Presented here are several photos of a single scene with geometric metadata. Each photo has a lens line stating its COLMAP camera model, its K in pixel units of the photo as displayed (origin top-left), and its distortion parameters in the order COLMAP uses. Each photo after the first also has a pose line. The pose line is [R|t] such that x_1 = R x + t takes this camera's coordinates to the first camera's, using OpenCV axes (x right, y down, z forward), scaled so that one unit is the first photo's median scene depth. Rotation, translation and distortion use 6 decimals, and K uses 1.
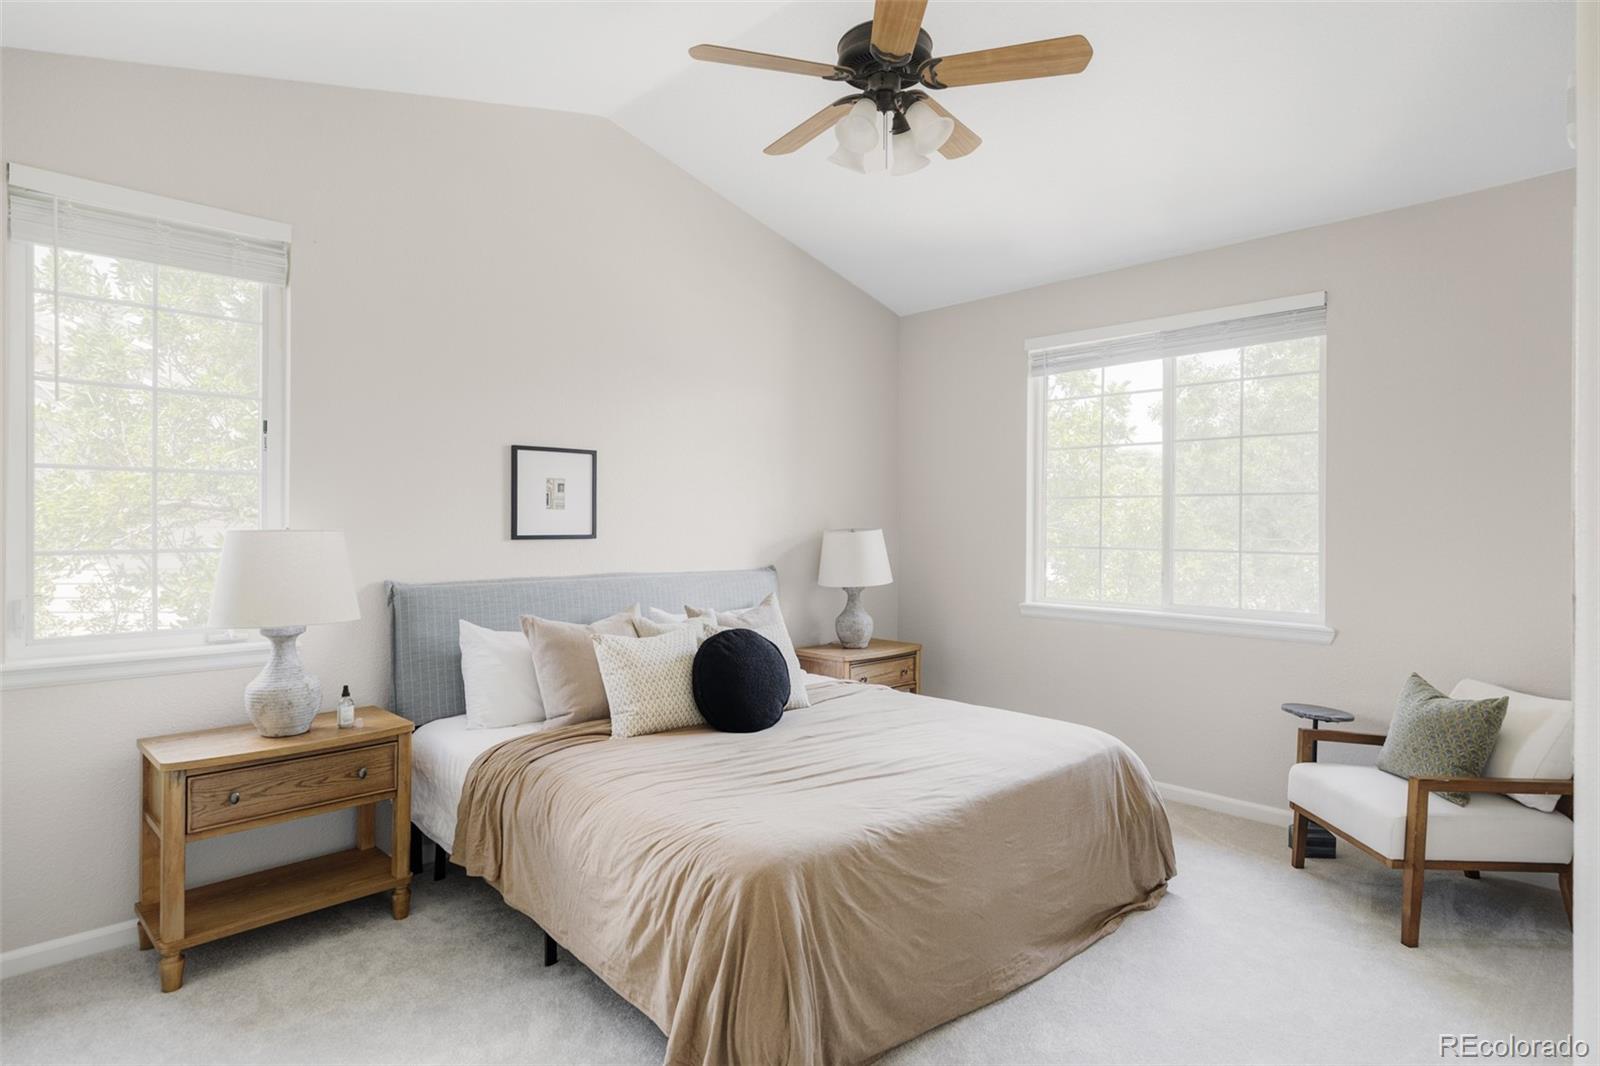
lens RADIAL K [[860.4, 0, 788.6], [0, 860.4, 525.2], [0, 0, 1]] dist [0.005772, 0.000852]
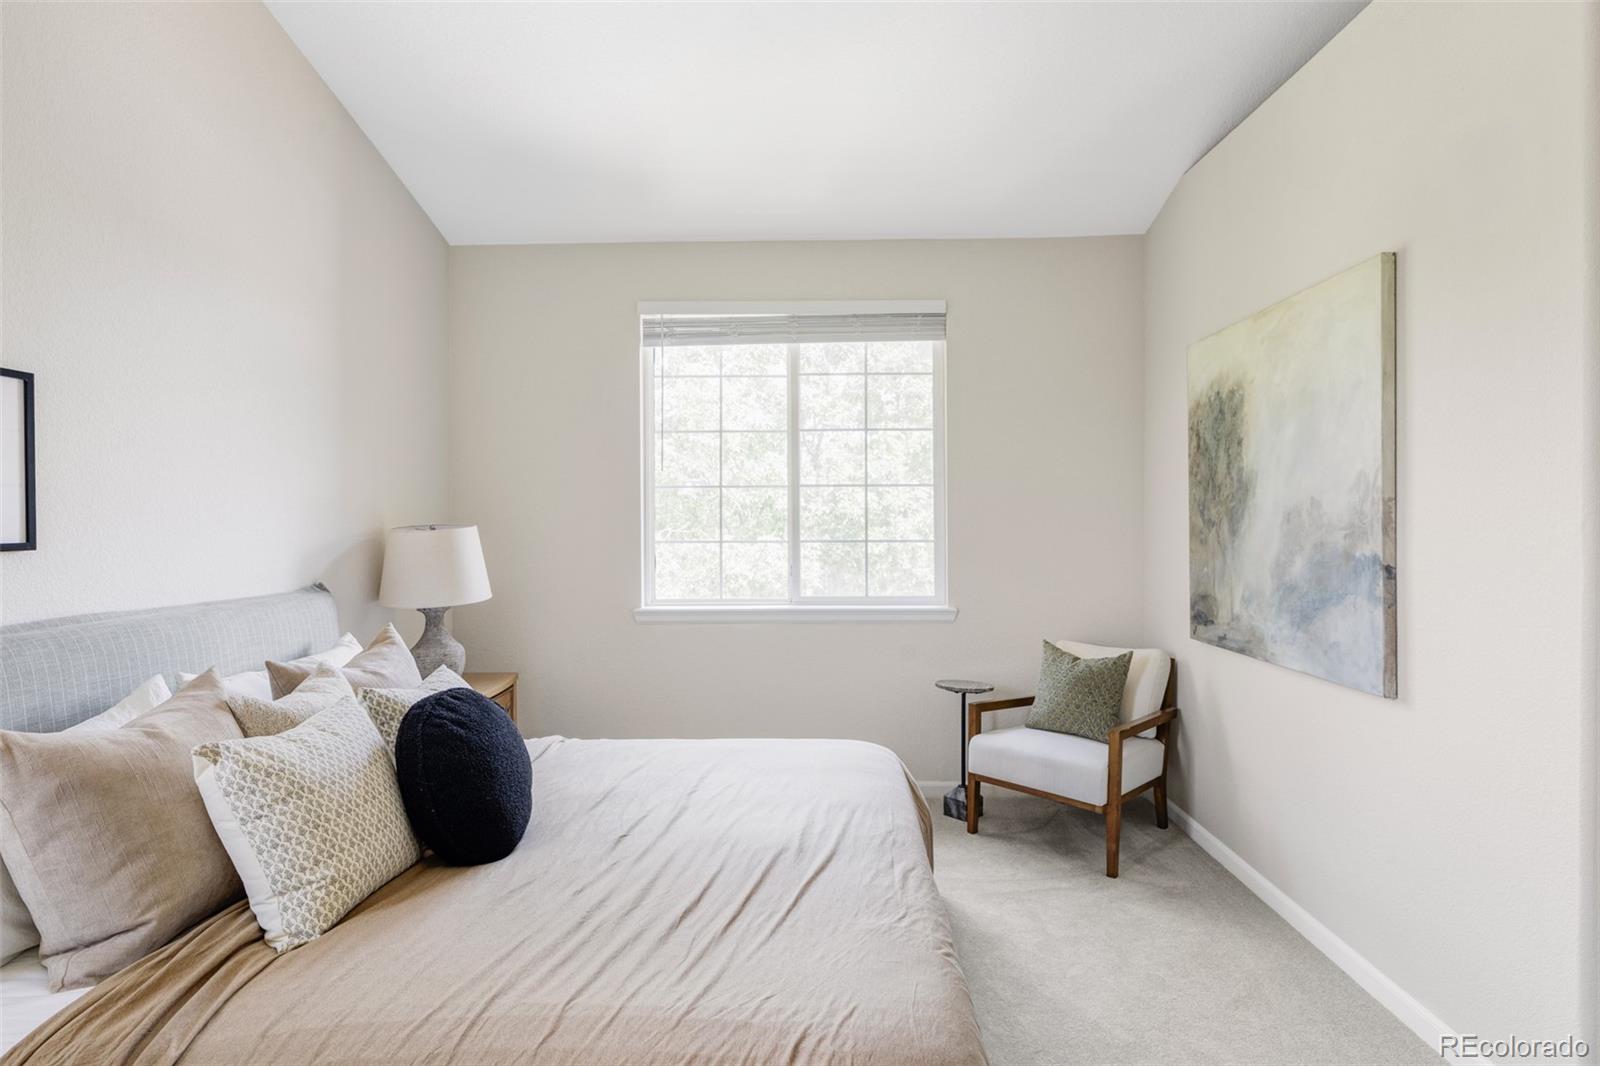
lens RADIAL K [[860.4, 0, 803.2], [0, 860.4, 529.5], [0, 0, 1]] dist [0.005772, 0.000852]
pose [[0.707932, -0.017878, 0.706054, -0.281817], [0.011444, 0.999839, 0.013843, 0.001755], [-0.706187, -0.001720, 0.708023, 0.356679]]
